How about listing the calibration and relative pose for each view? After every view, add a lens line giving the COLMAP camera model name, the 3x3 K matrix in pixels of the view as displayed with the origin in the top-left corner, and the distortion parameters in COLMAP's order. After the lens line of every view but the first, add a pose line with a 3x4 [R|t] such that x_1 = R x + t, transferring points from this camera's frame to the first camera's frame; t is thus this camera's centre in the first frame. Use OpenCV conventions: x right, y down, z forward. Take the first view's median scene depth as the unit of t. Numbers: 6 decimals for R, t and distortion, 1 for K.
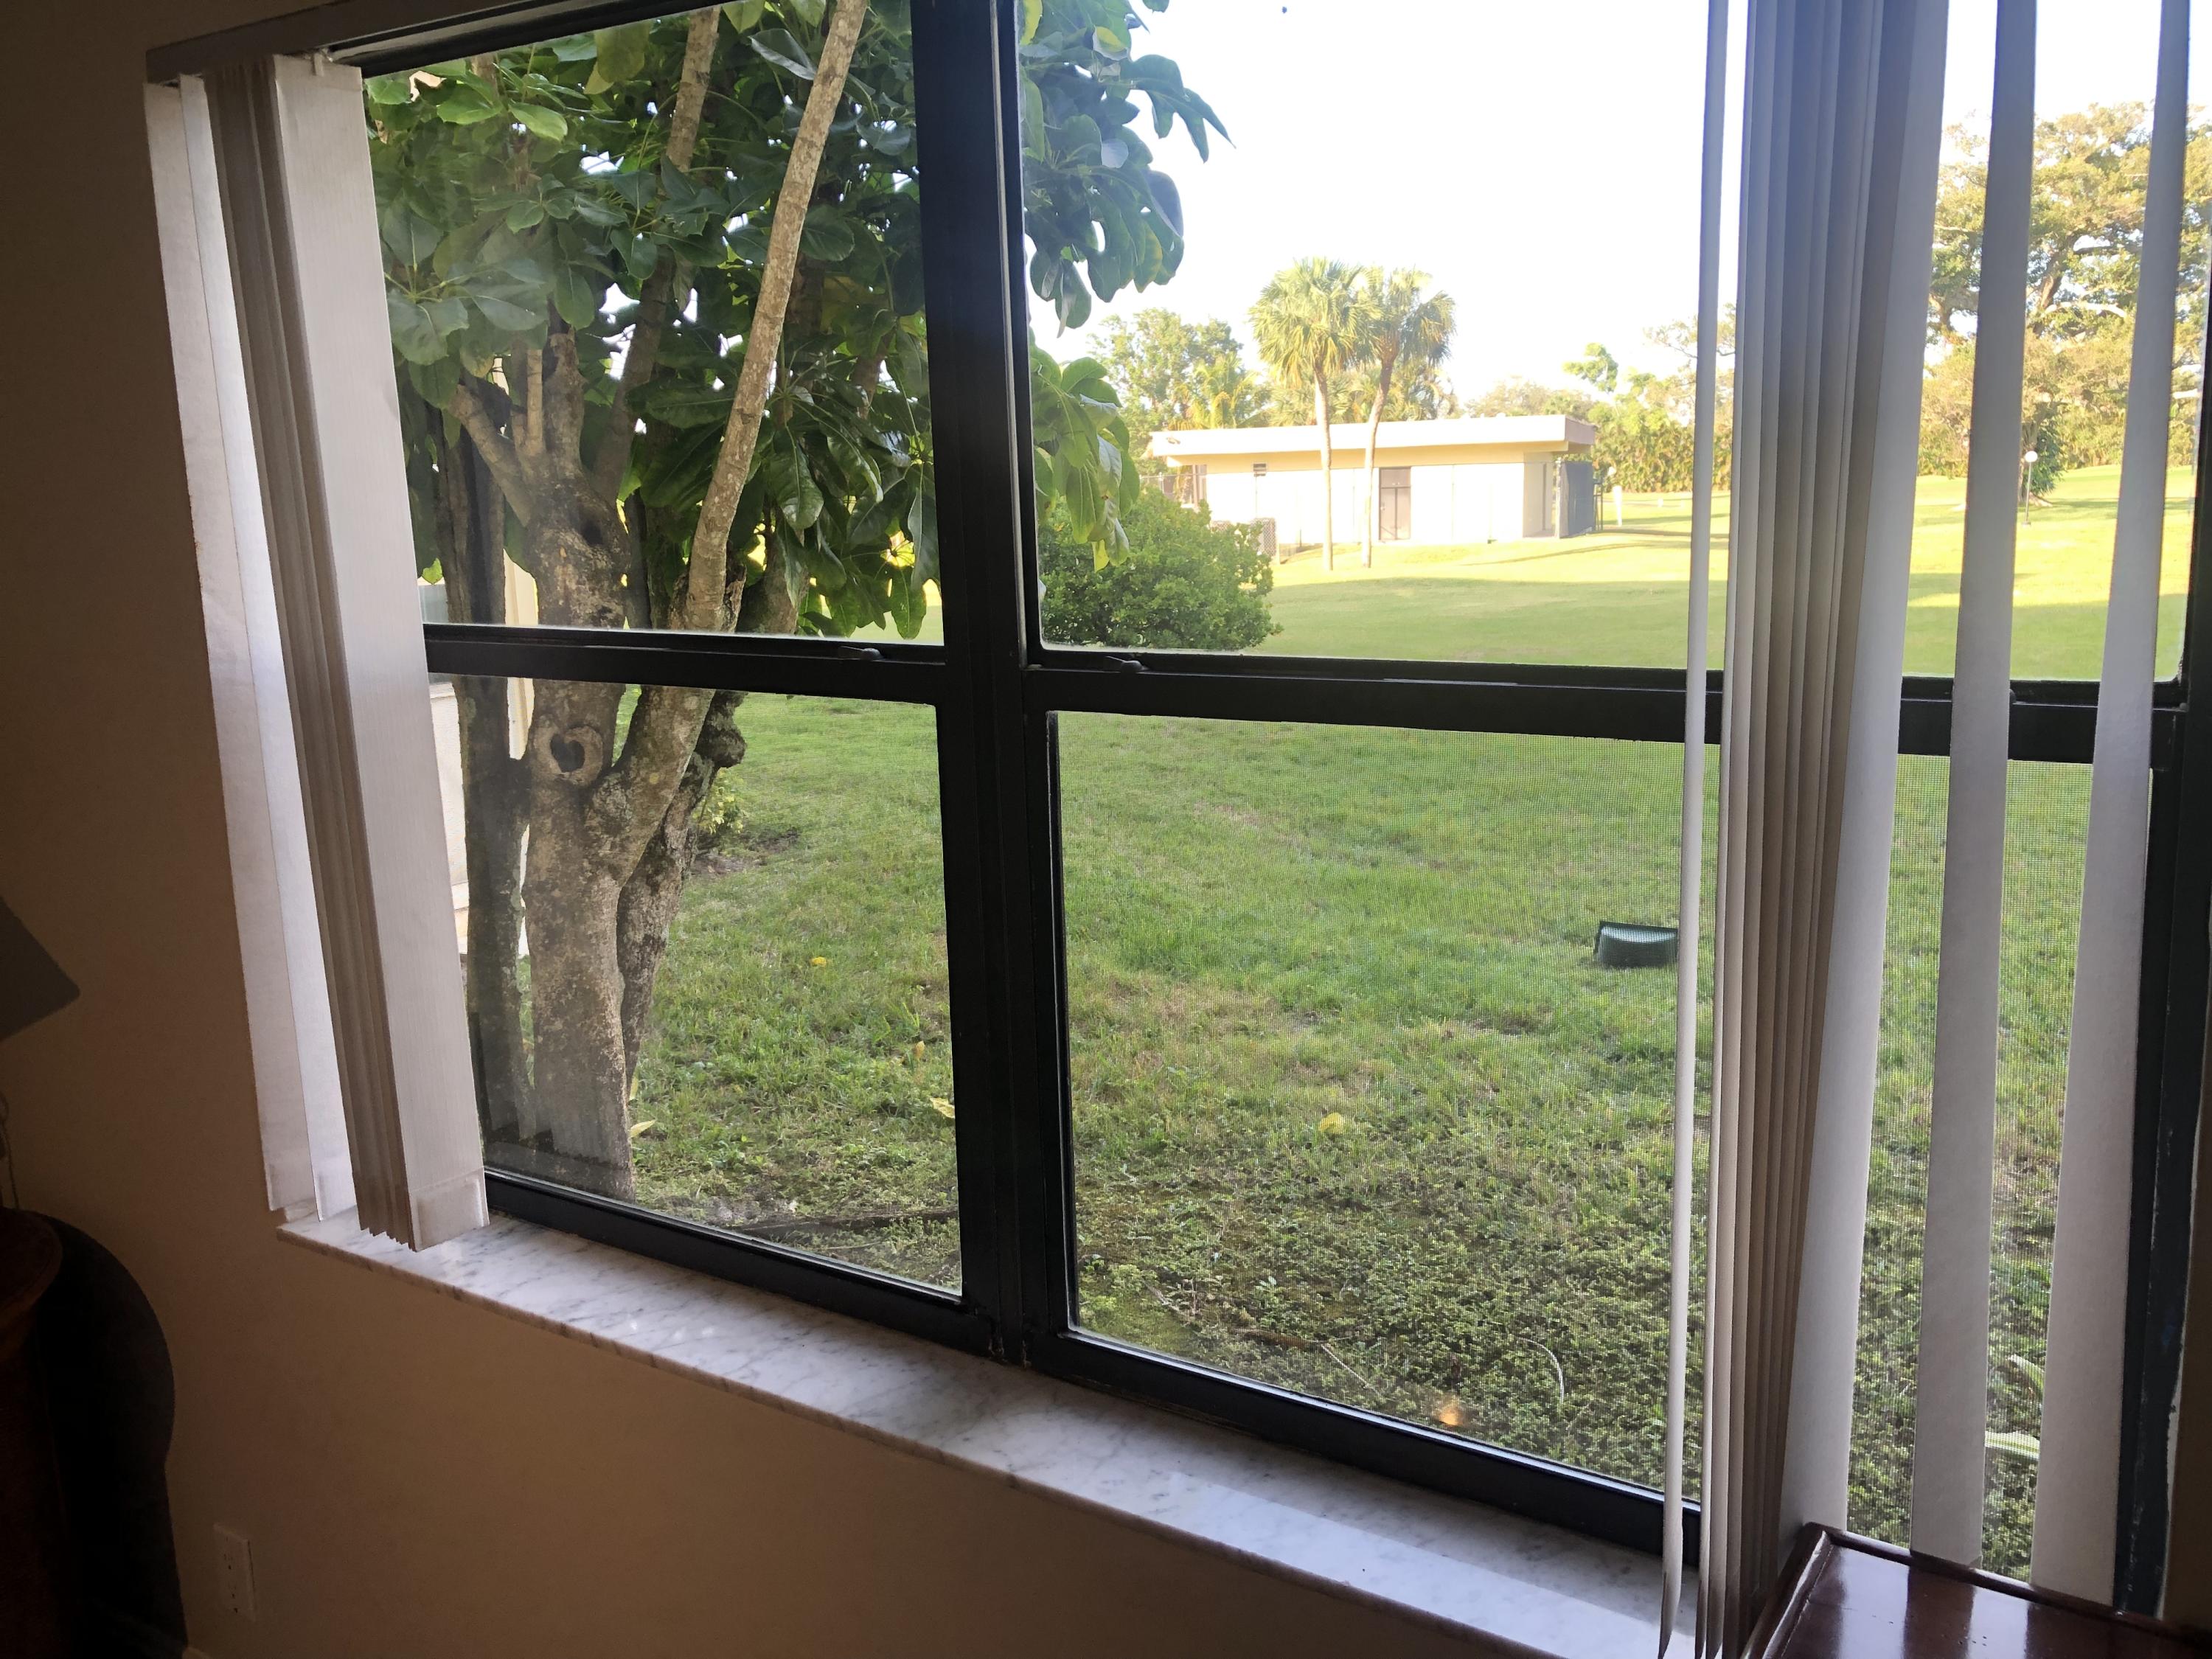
lens RADIAL K [[1796.4, 0, 1106.0], [0, 1796.4, 829.5], [0, 0, 1]] dist [0.065419, -0.072135]
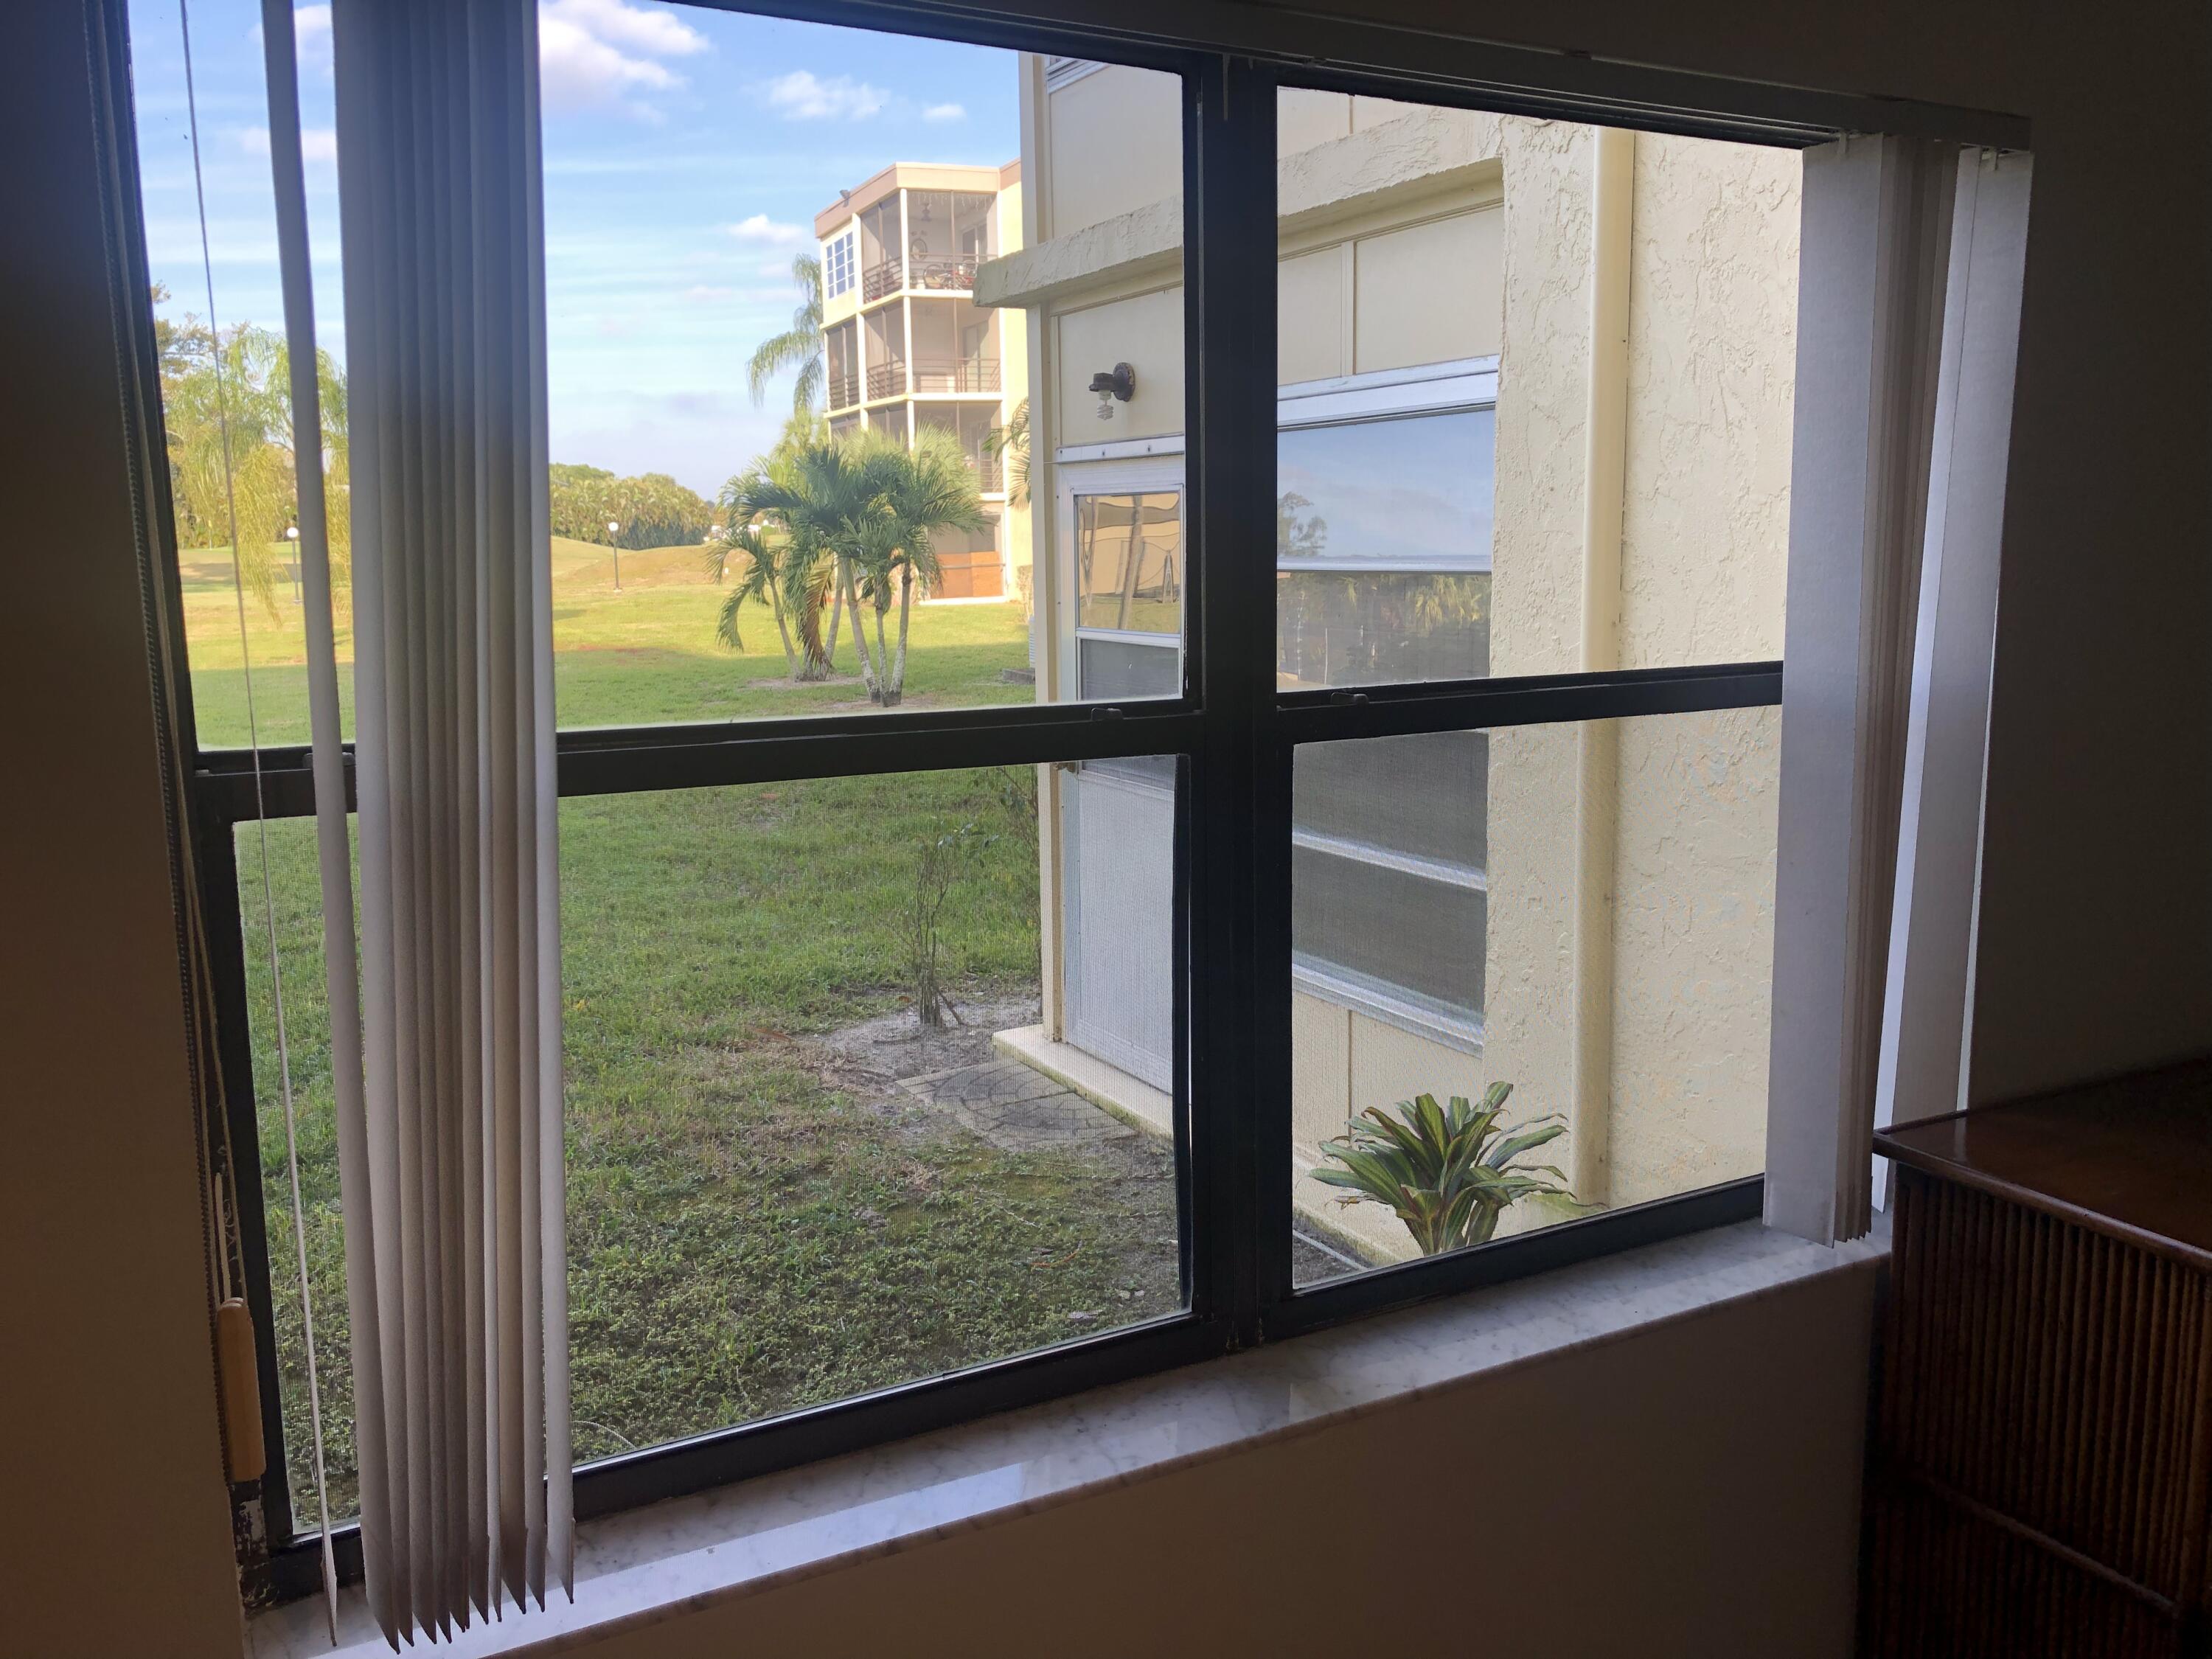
lens RADIAL K [[1796.4, 0, 1106.0], [0, 1796.4, 829.5], [0, 0, 1]] dist [0.065419, -0.072135]
pose [[0.489409, -0.122931, 0.863347, -0.236674], [0.162241, 0.985565, 0.048363, -0.018839], [-0.856830, 0.116401, 0.502289, 0.115546]]
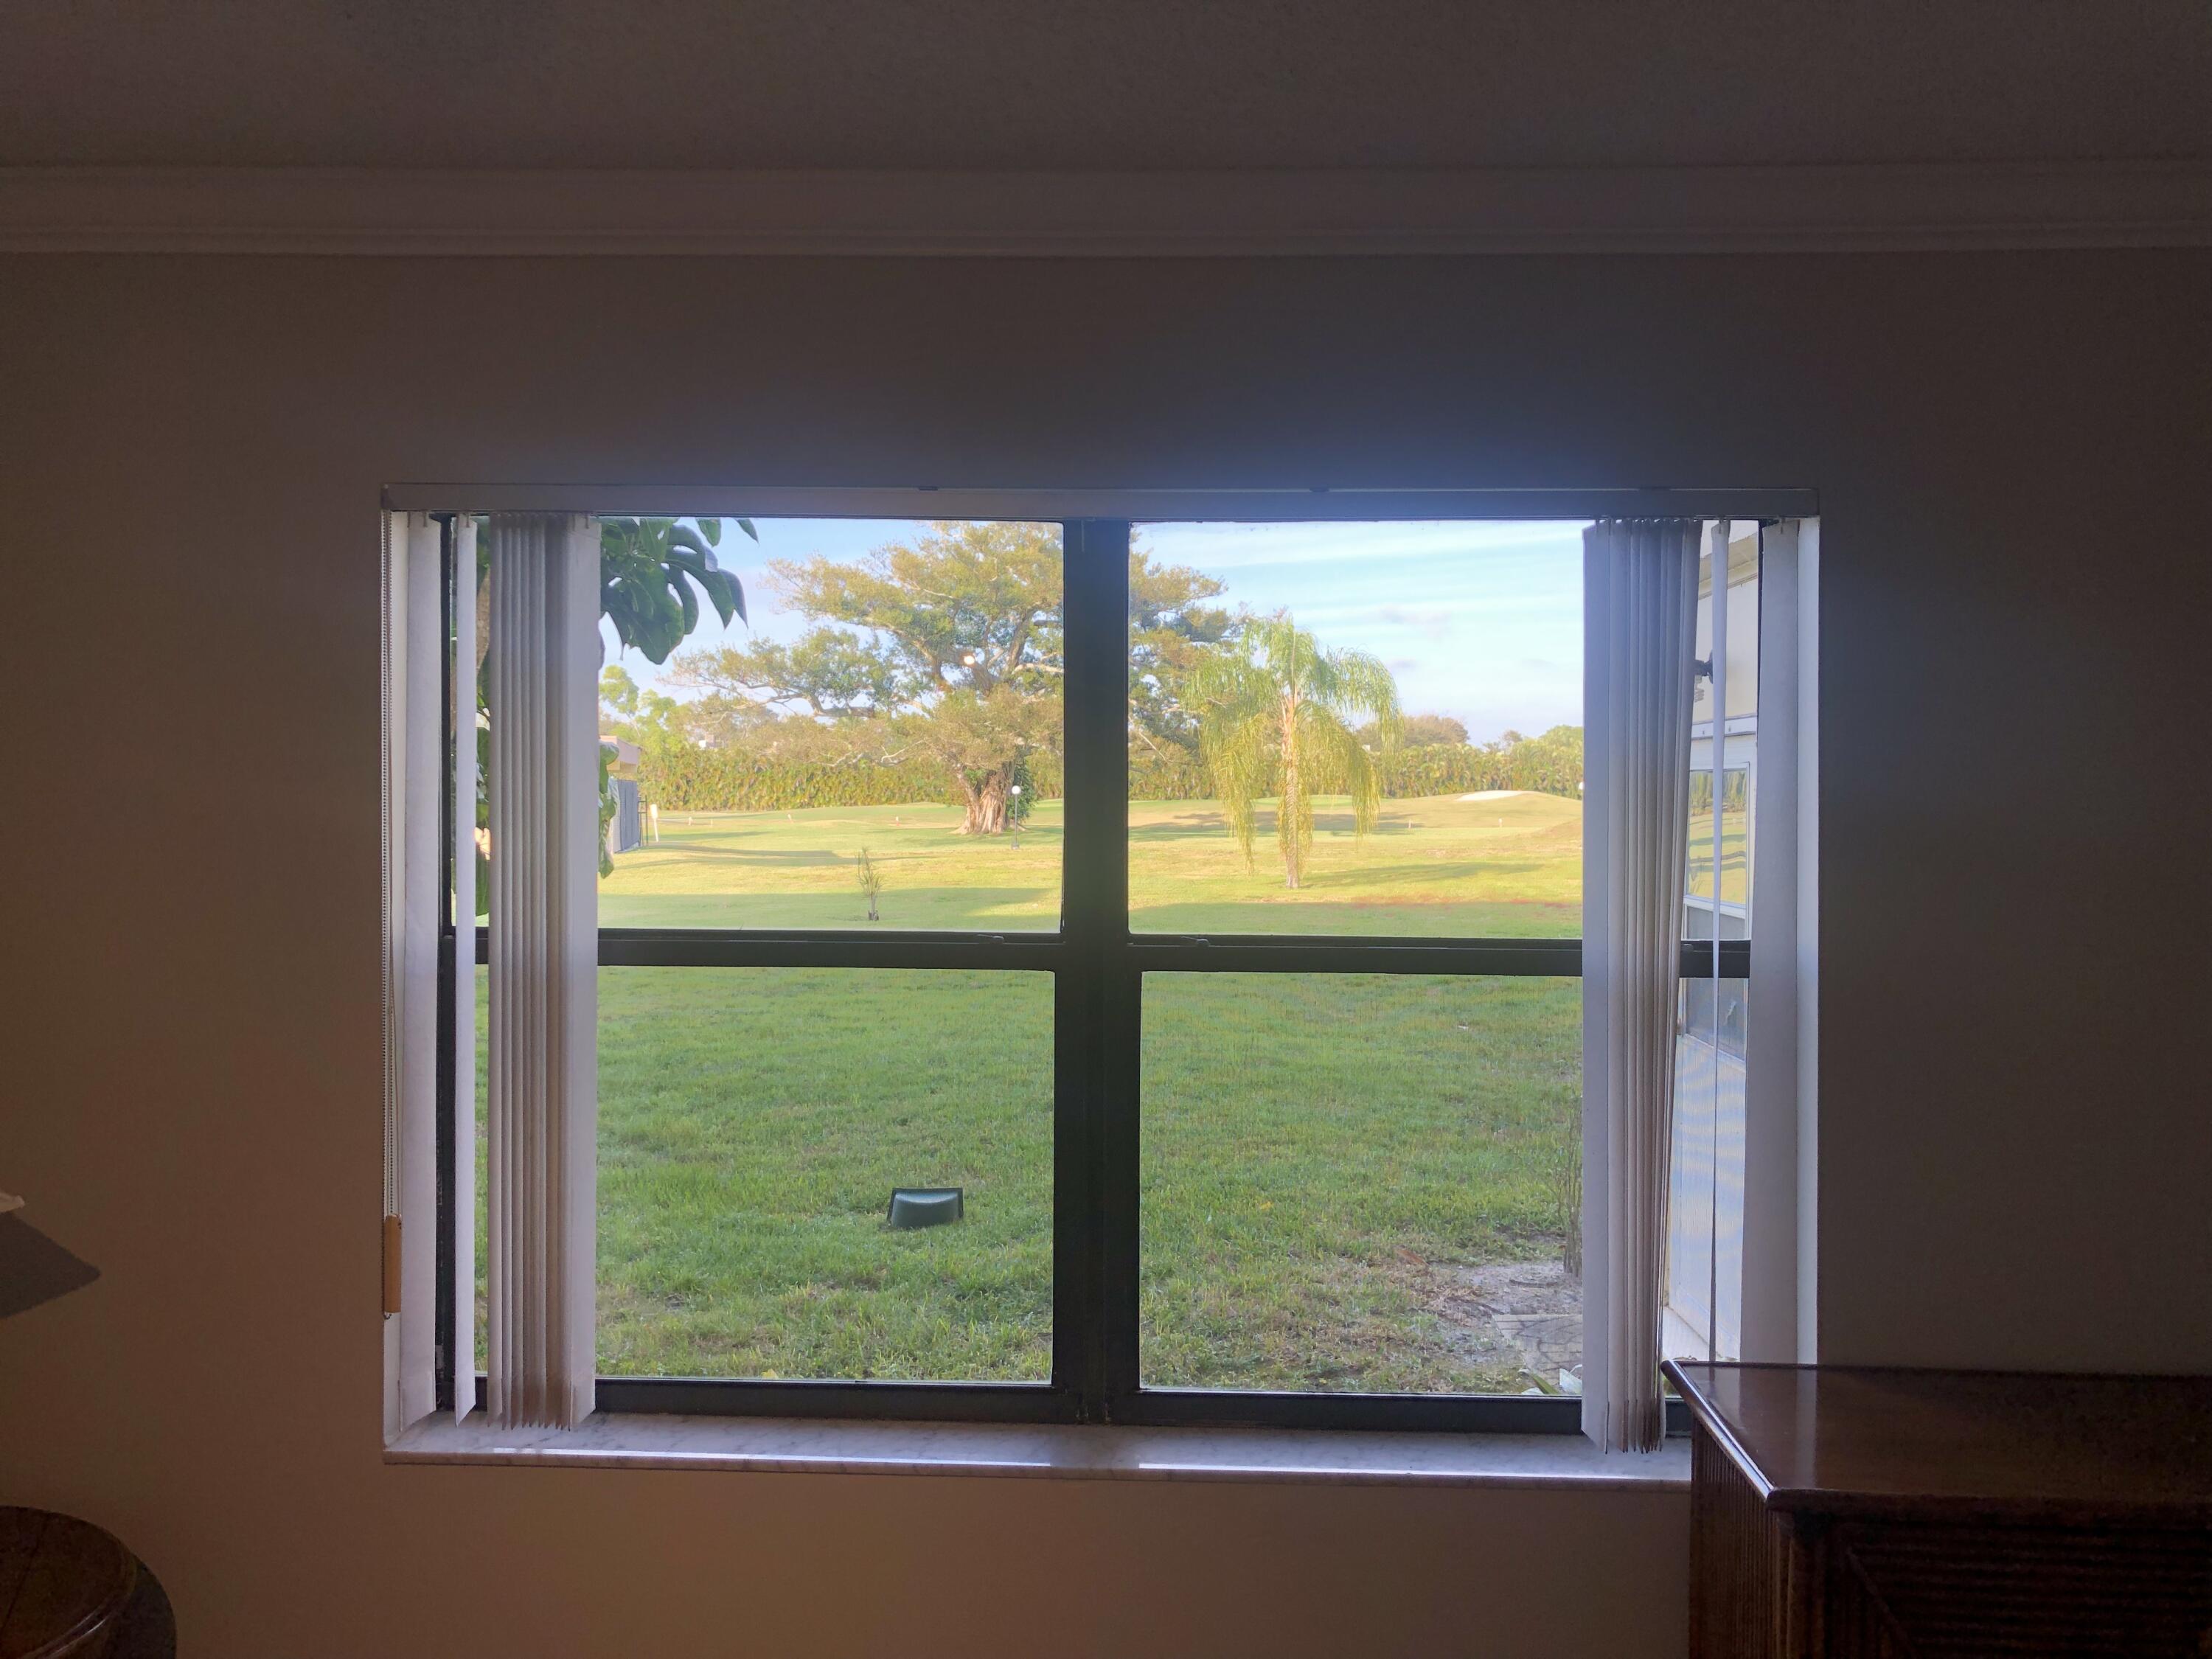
lens RADIAL K [[1796.4, 0, 1106.0], [0, 1796.4, 829.5], [0, 0, 1]] dist [0.065419, -0.072135]
pose [[0.866864, 0.018694, 0.498194, -0.185163], [0.067255, 0.985777, -0.154015, 0.011454], [-0.493987, 0.167017, 0.853277, -0.078580]]
